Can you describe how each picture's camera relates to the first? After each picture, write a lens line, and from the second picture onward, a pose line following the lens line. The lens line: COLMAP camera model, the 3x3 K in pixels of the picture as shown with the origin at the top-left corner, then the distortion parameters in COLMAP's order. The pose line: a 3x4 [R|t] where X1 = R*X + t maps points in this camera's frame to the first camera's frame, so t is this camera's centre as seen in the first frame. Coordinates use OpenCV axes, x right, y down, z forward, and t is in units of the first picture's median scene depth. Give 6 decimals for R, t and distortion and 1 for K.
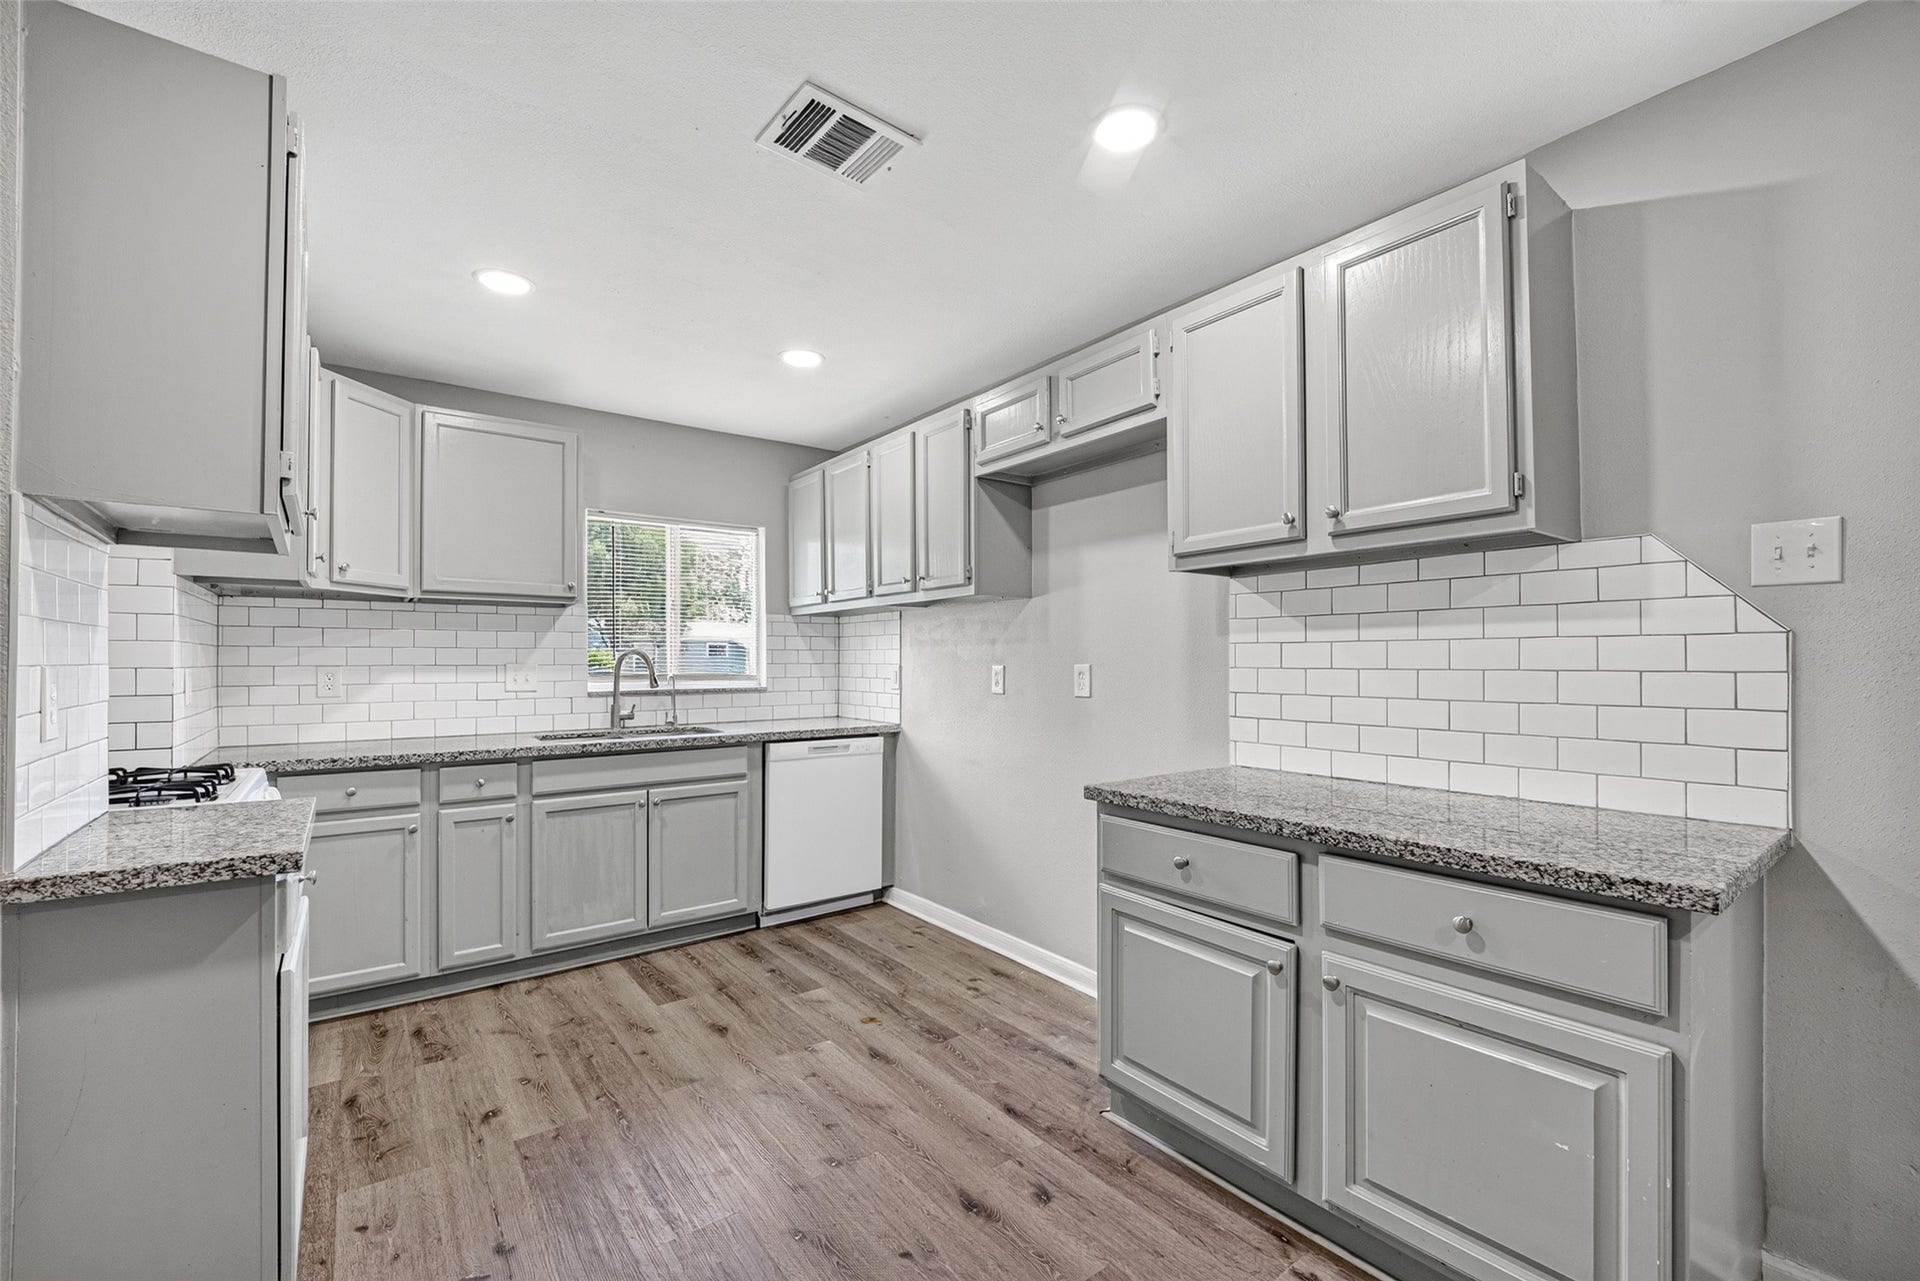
lens RADIAL K [[808.5, 0, 968.0], [0, 808.5, 651.6], [0, 0, 1]] dist [-0.004314, -0.005715]
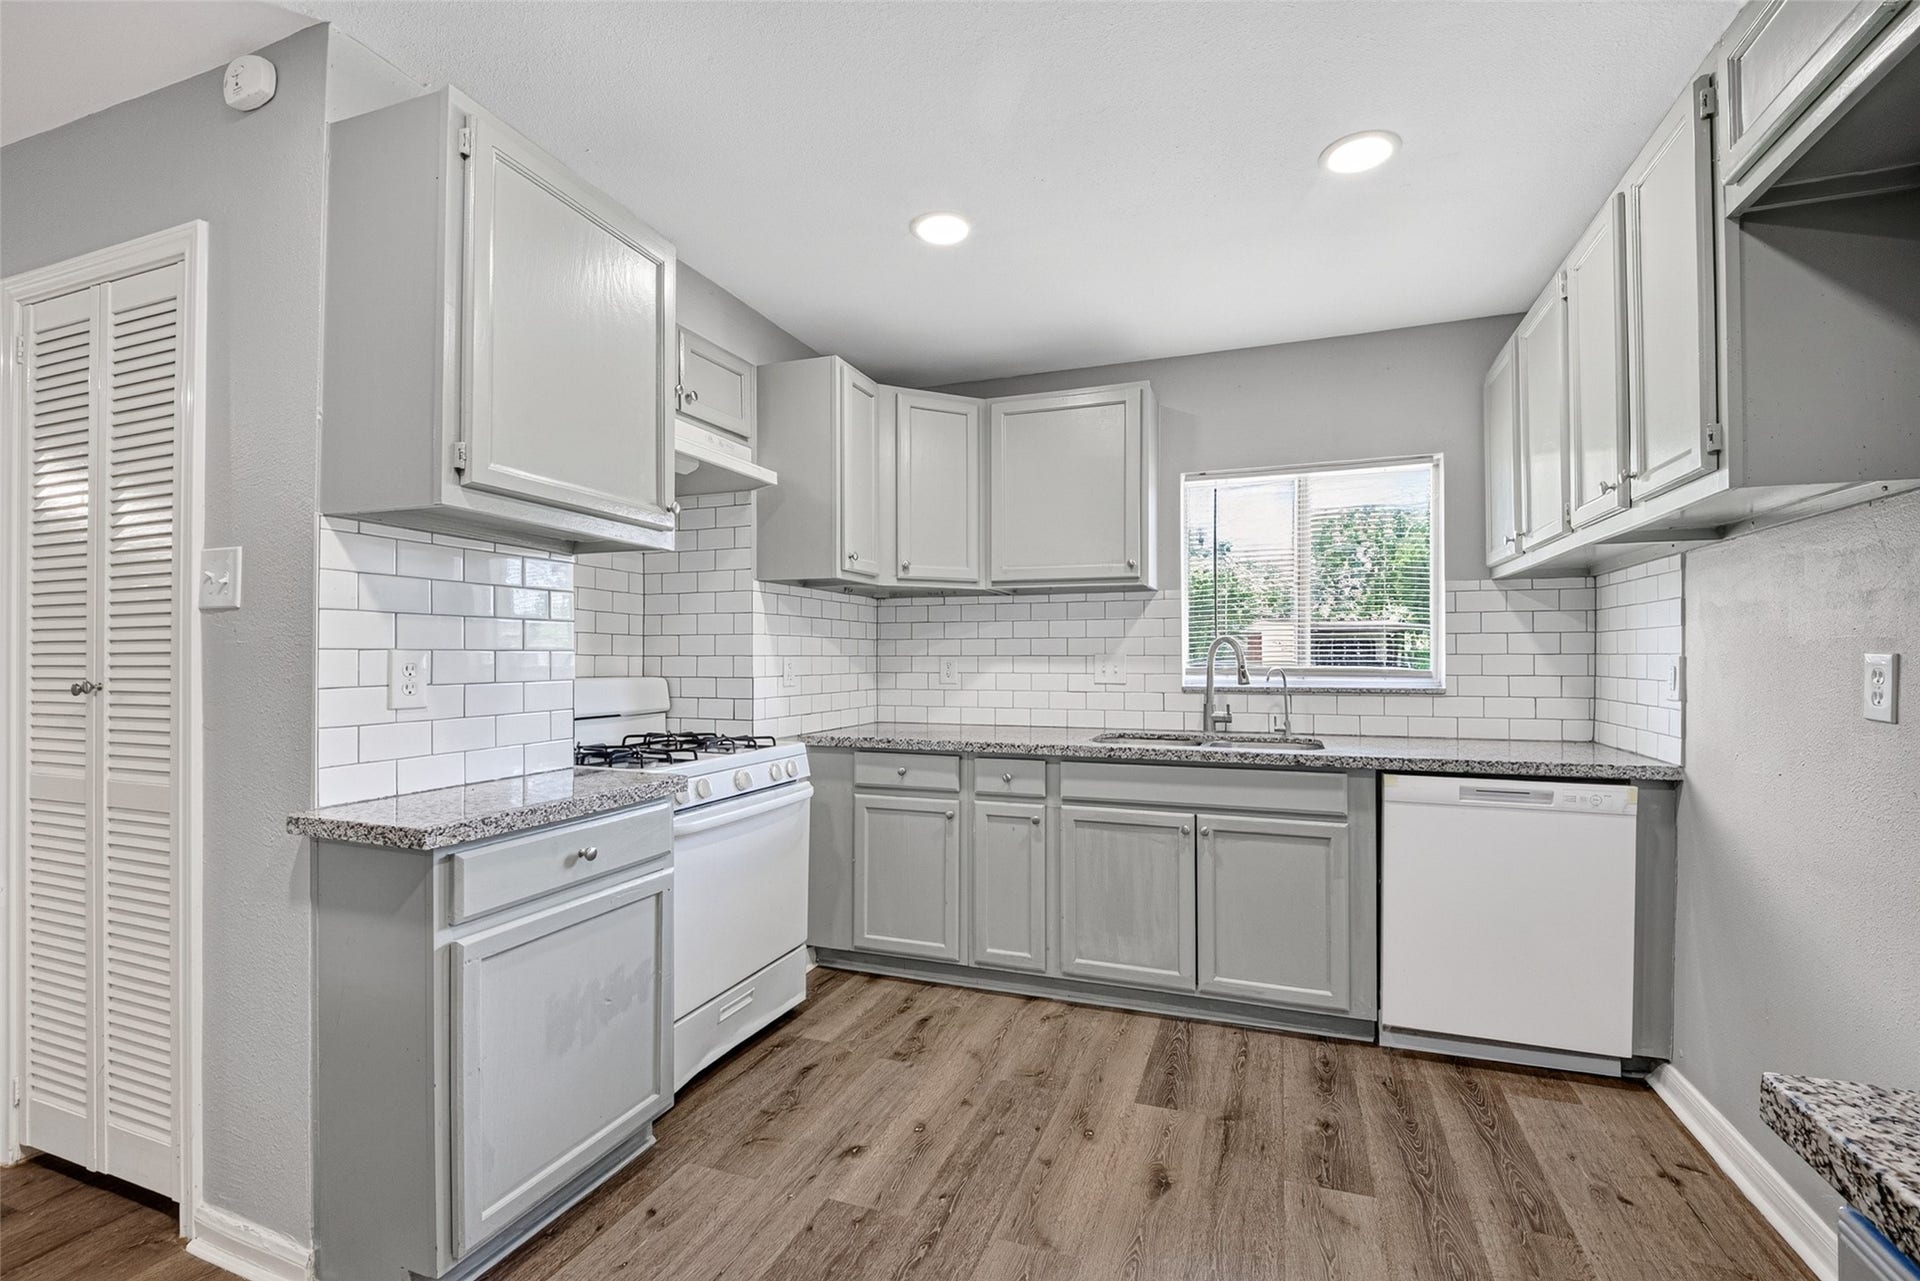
lens RADIAL K [[808.5, 0, 955.8], [0, 808.5, 670.1], [0, 0, 1]] dist [-0.004314, -0.005715]
pose [[0.510673, 0.013678, -0.859666, 0.167556], [0.012104, 0.999660, 0.023096, 0.012642], [0.859690, -0.022199, 0.510334, 0.456603]]
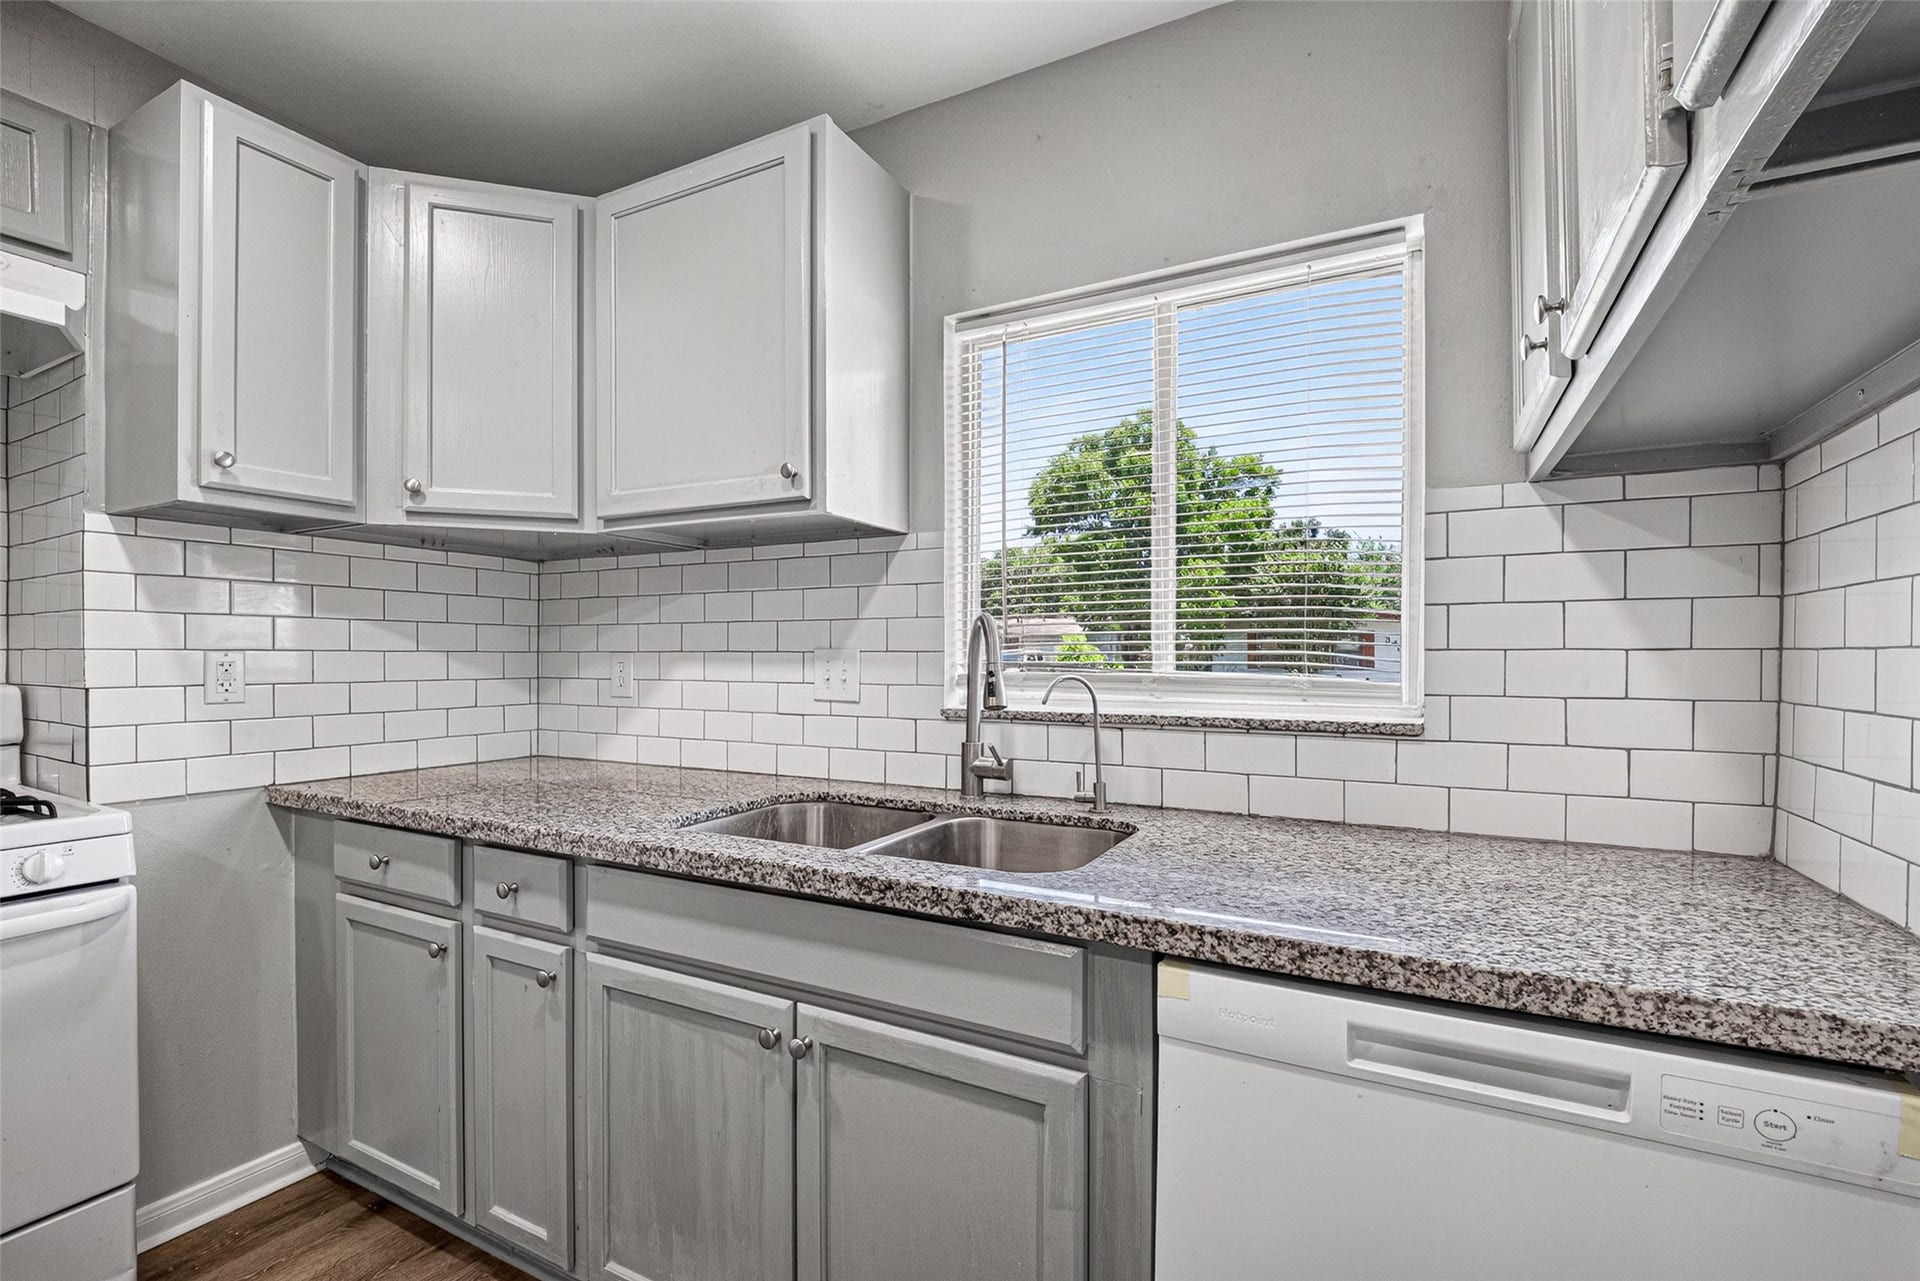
lens RADIAL K [[808.5, 0, 962.3], [0, 808.5, 662.5], [0, 0, 1]] dist [-0.004314, -0.005715]
pose [[0.414940, 0.009114, -0.909803, -0.050162], [0.007149, 0.999886, 0.013277, 0.020721], [0.909820, -0.012013, 0.414828, 1.017599]]
